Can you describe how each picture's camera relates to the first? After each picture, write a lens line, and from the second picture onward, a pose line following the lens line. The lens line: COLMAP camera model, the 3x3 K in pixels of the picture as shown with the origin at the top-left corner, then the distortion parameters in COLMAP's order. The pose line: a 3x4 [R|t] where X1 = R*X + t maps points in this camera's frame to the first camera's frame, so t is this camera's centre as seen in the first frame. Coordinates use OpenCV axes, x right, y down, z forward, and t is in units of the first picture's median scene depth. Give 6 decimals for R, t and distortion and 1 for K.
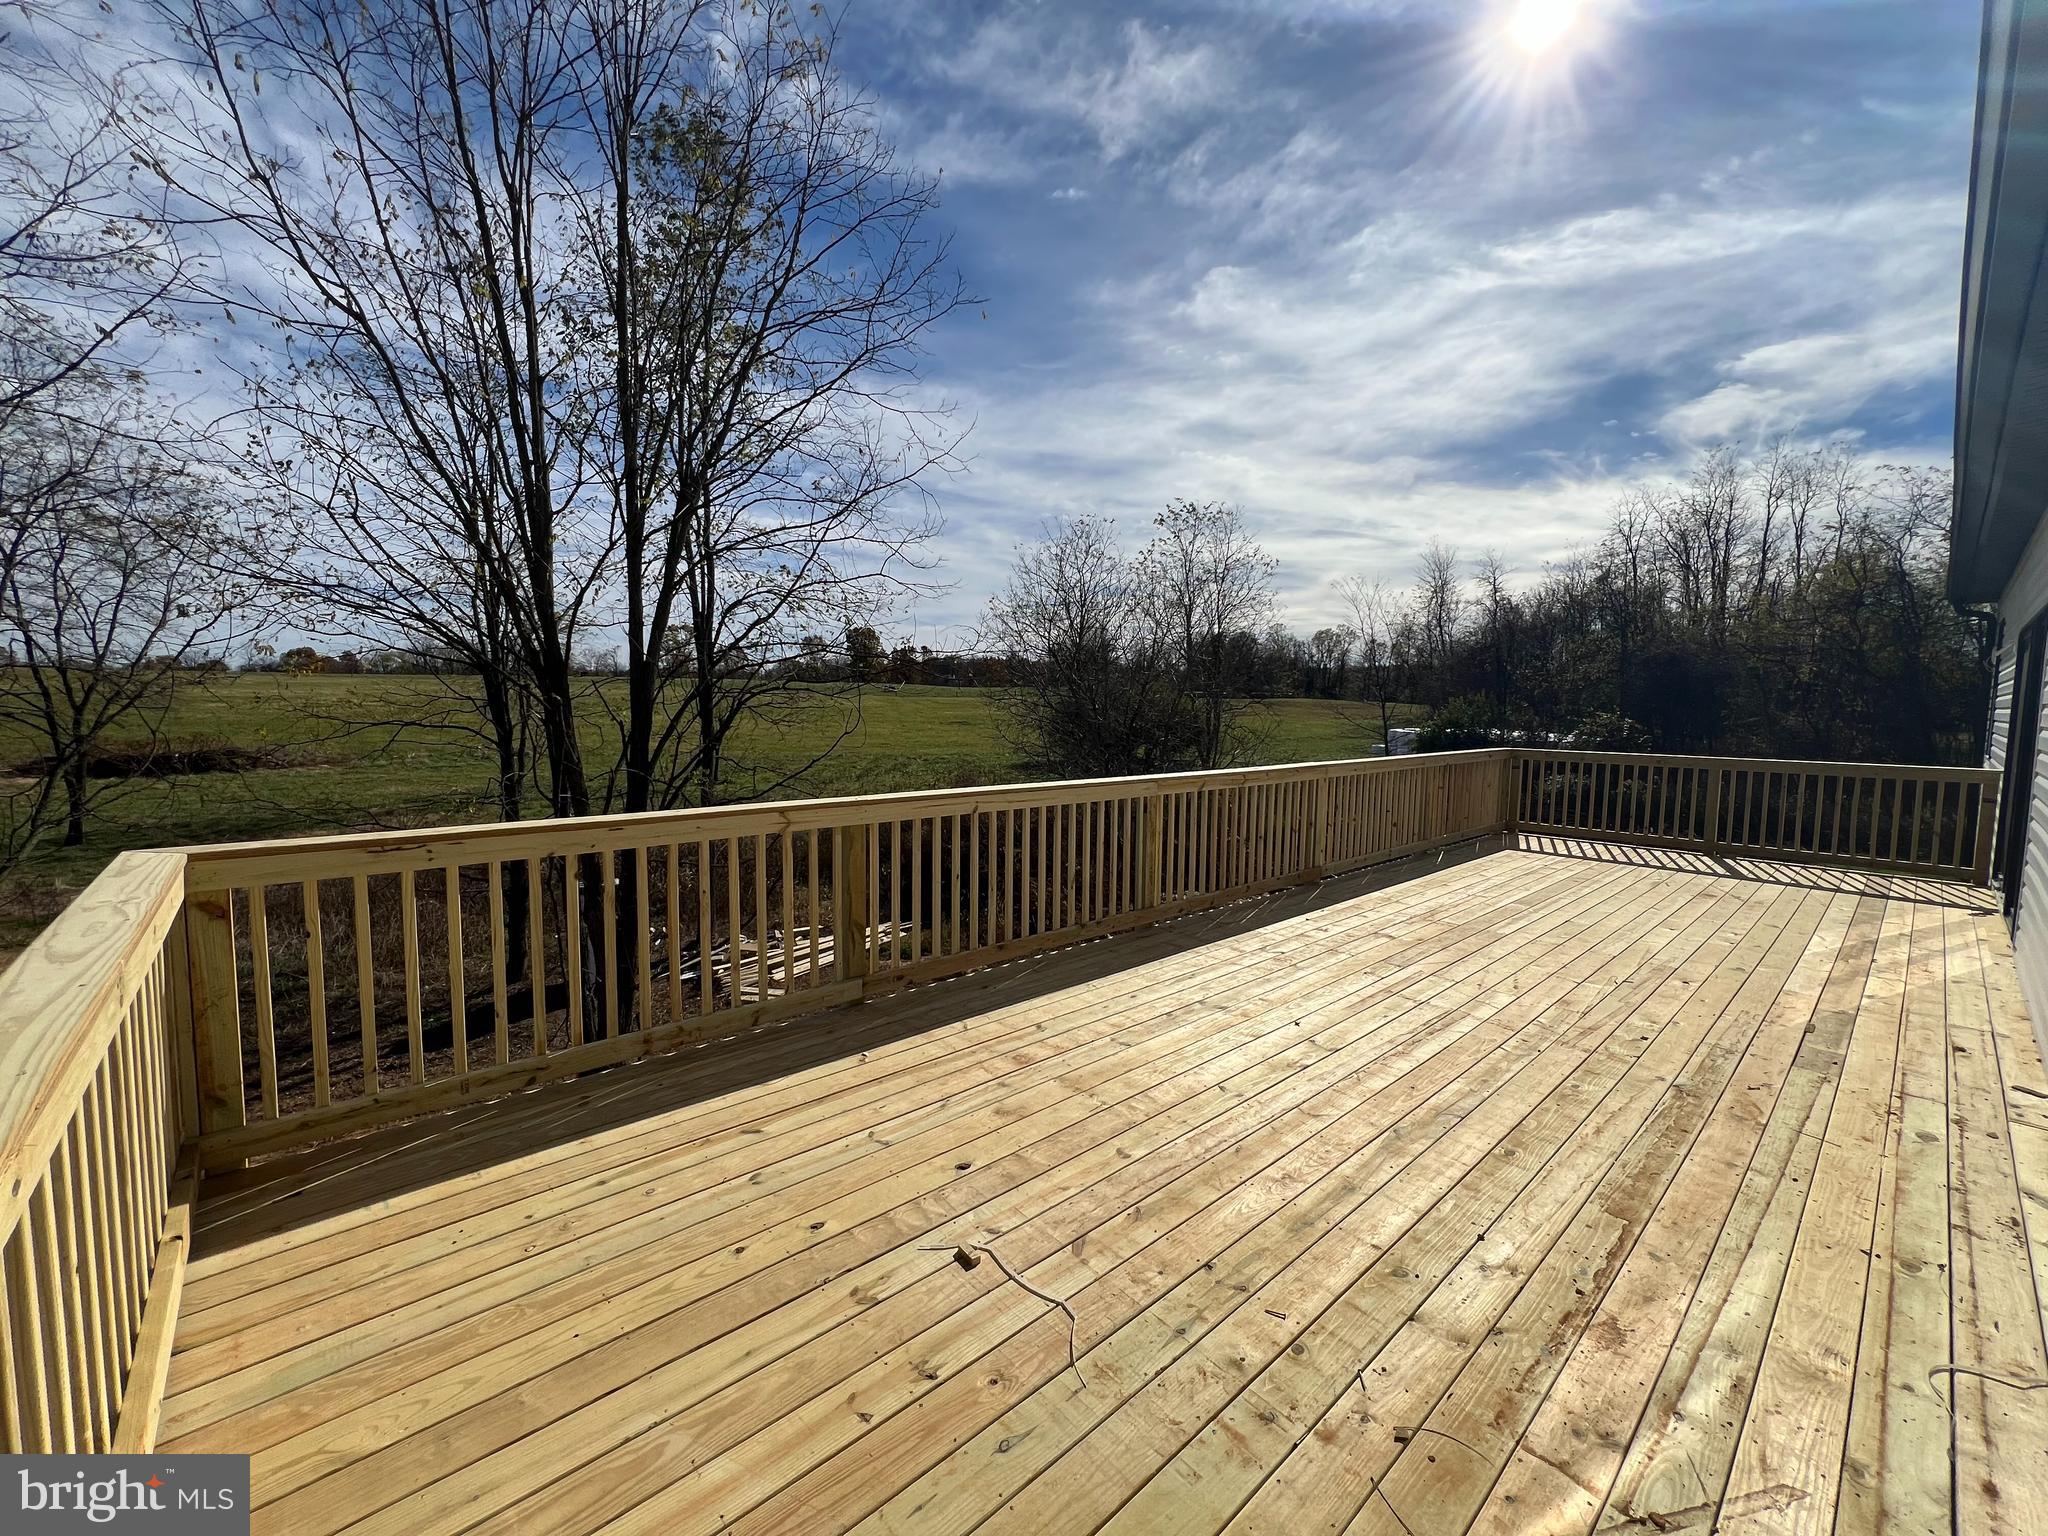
lens RADIAL K [[821.5, 0, 1016.7], [0, 821.5, 747.5], [0, 0, 1]] dist [0.009478, -0.000699]
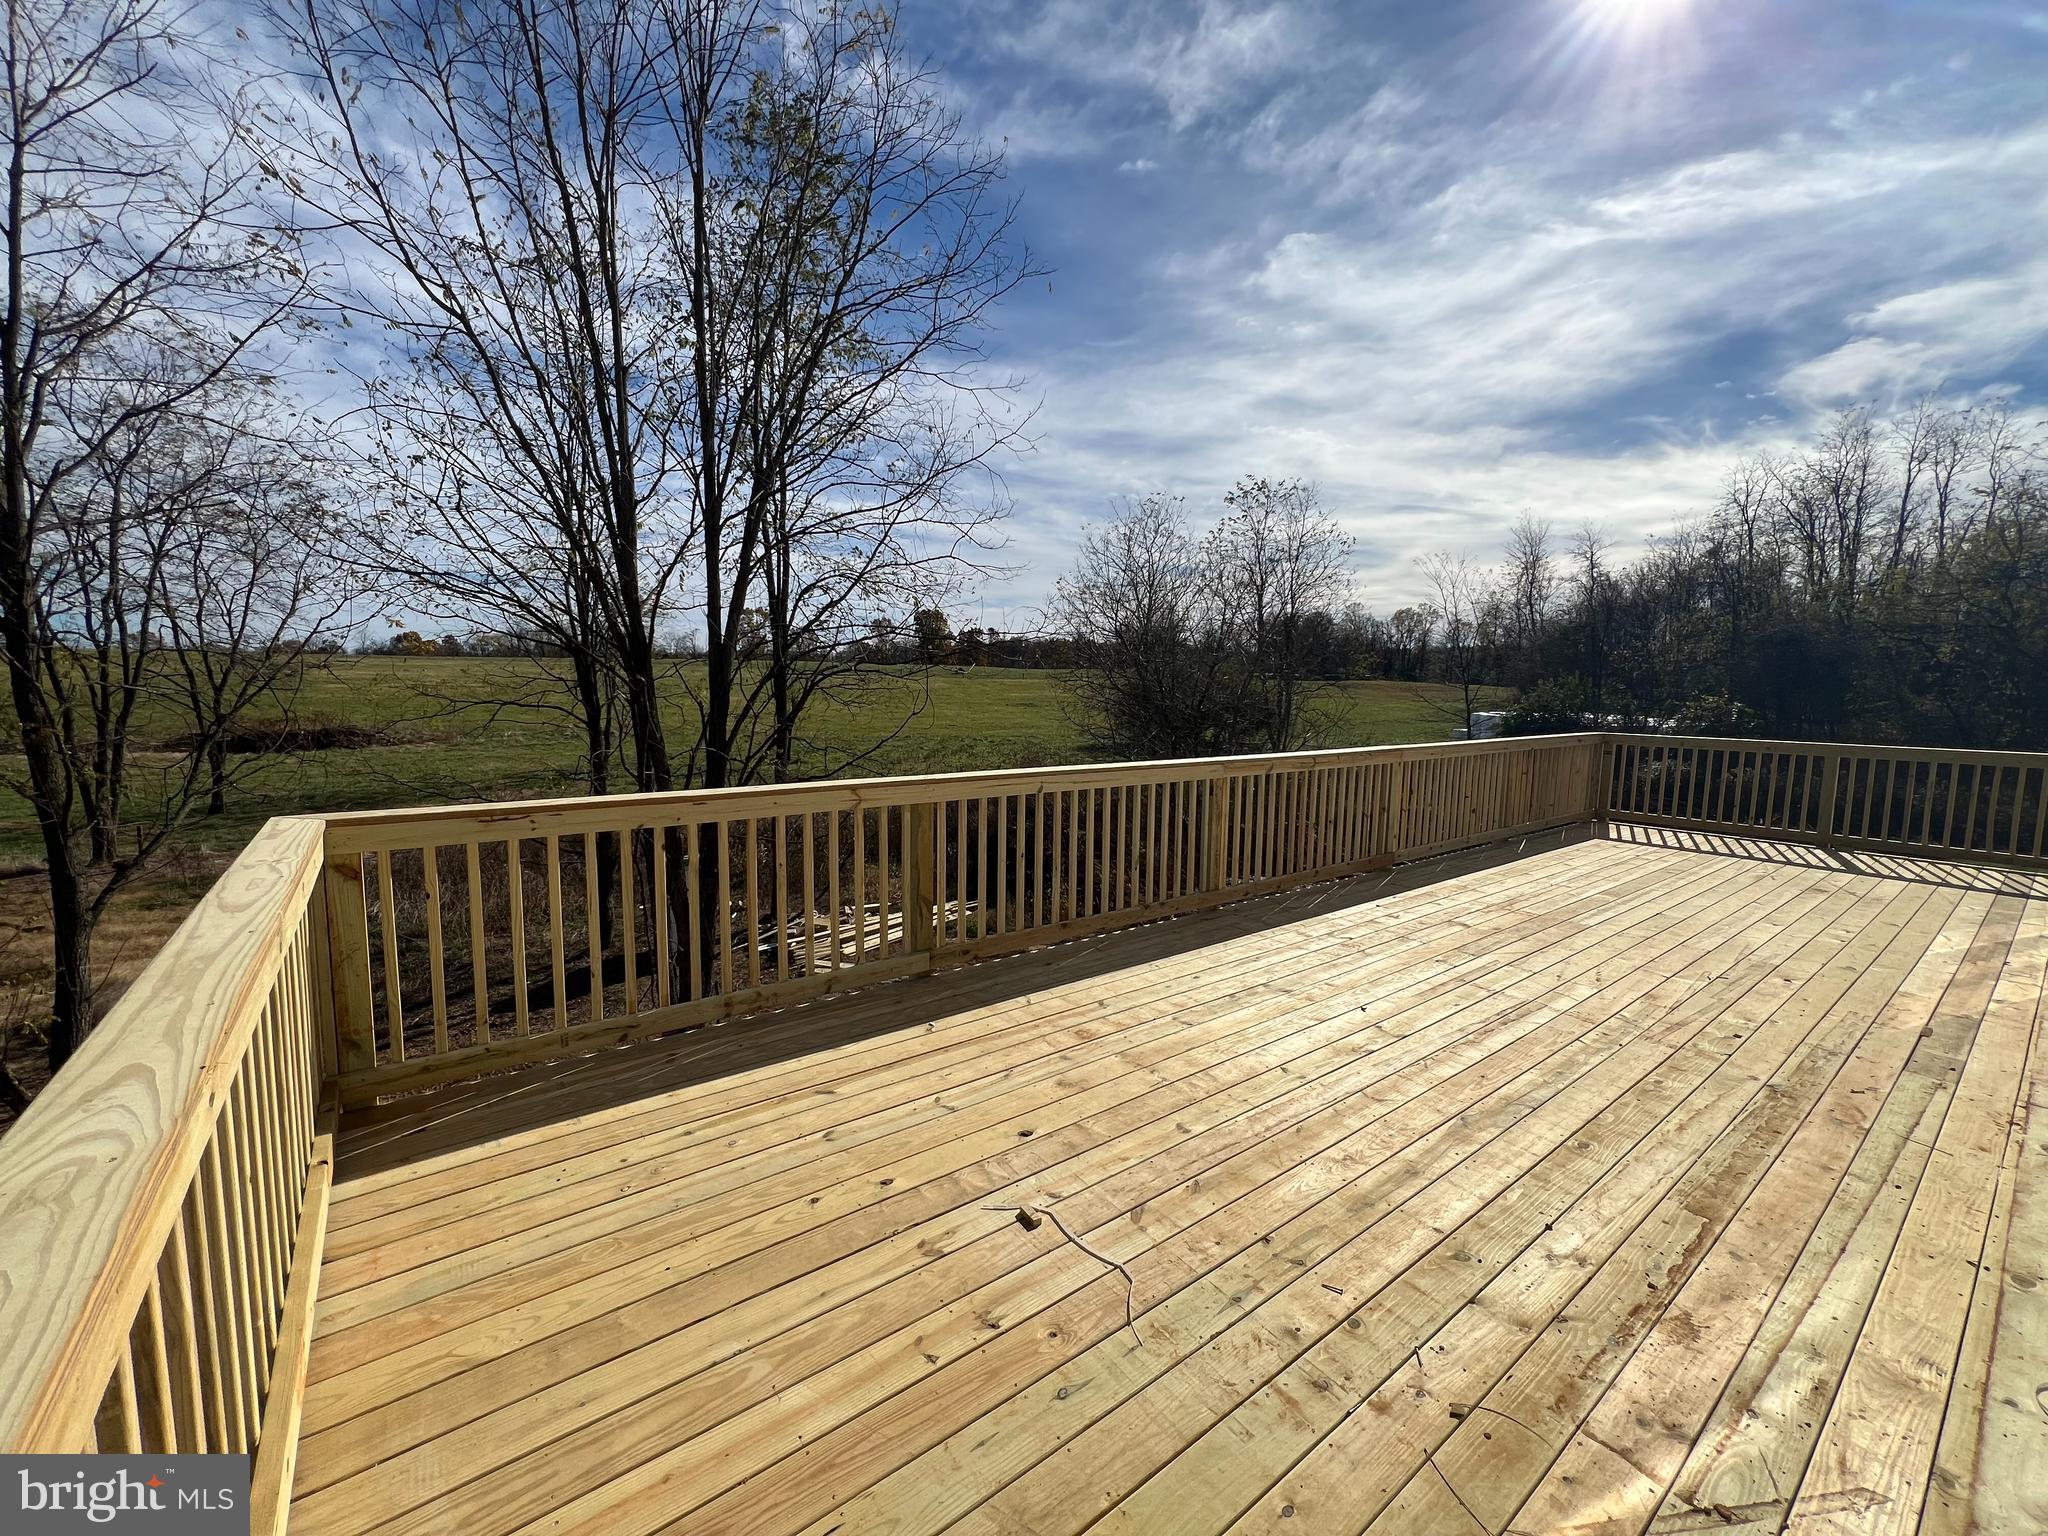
lens RADIAL K [[821.5, 0, 1020.7], [0, 821.5, 757.2], [0, 0, 1]] dist [0.009478, -0.000699]
pose [[0.997104, 0.007772, -0.075656, 0.002663], [-0.005245, 0.999424, 0.033539, 0.001664], [0.075873, -0.033045, 0.996570, -0.011511]]
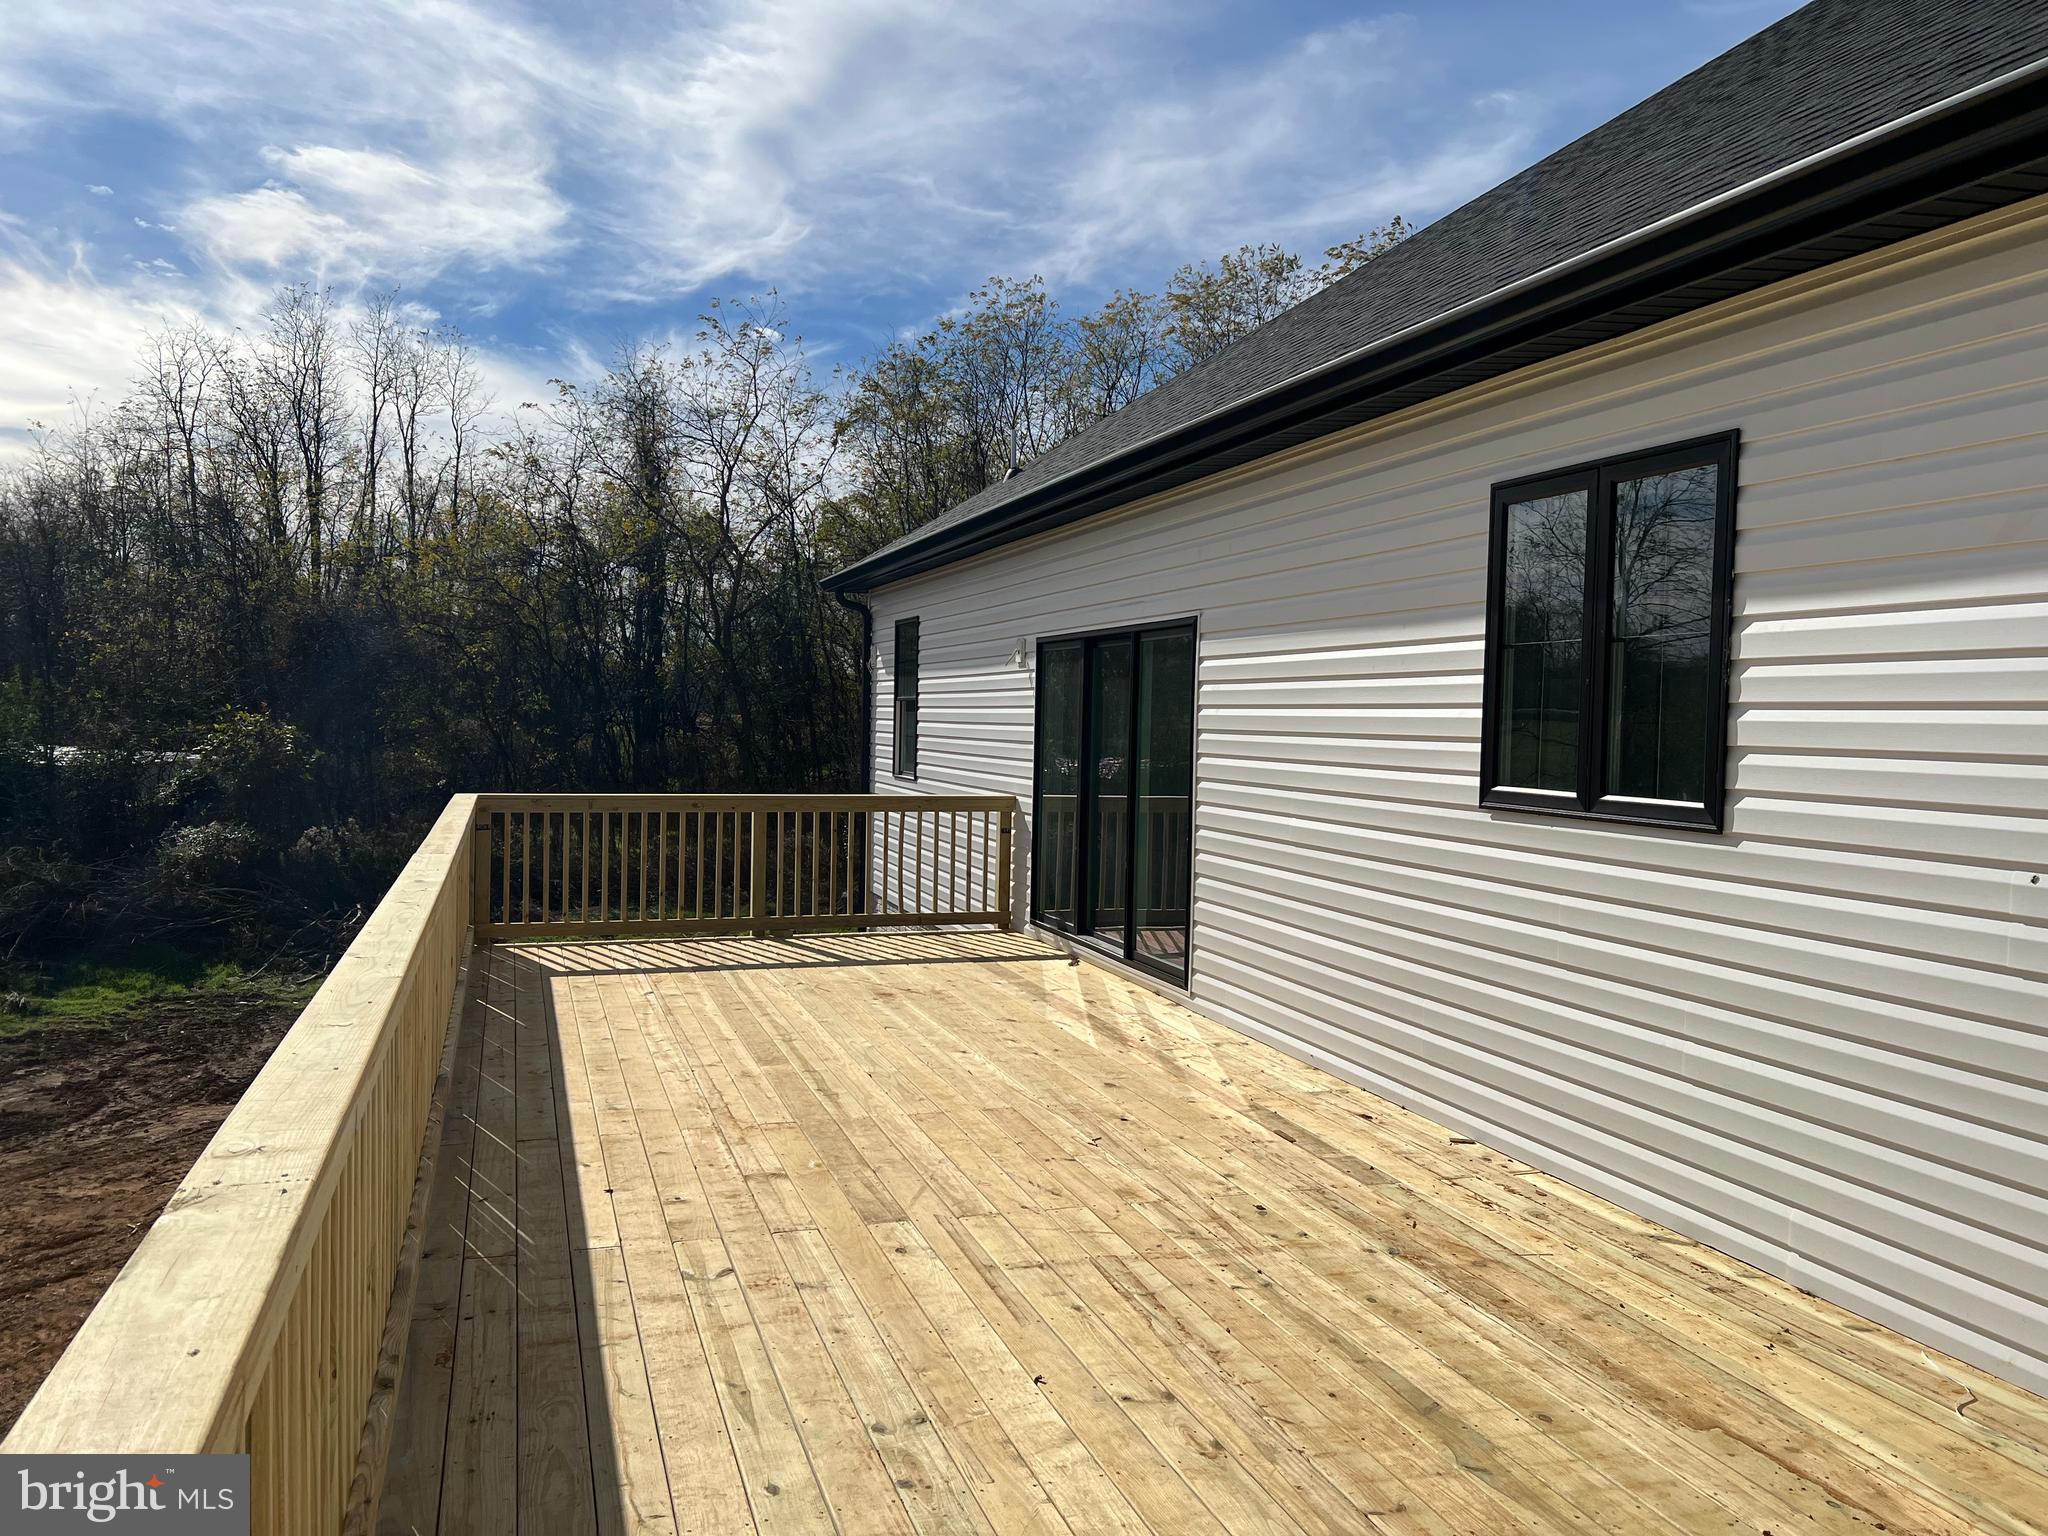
lens RADIAL K [[1540.1, 0, 1008.3], [0, 1540.1, 762.4], [0, 0, 1]] dist [0.073512, -0.056275]
pose [[0.407564, -0.033563, 0.912560, -0.783938], [0.039426, 0.999039, 0.019136, -0.103367], [-0.912325, 0.028180, 0.408496, 0.878264]]
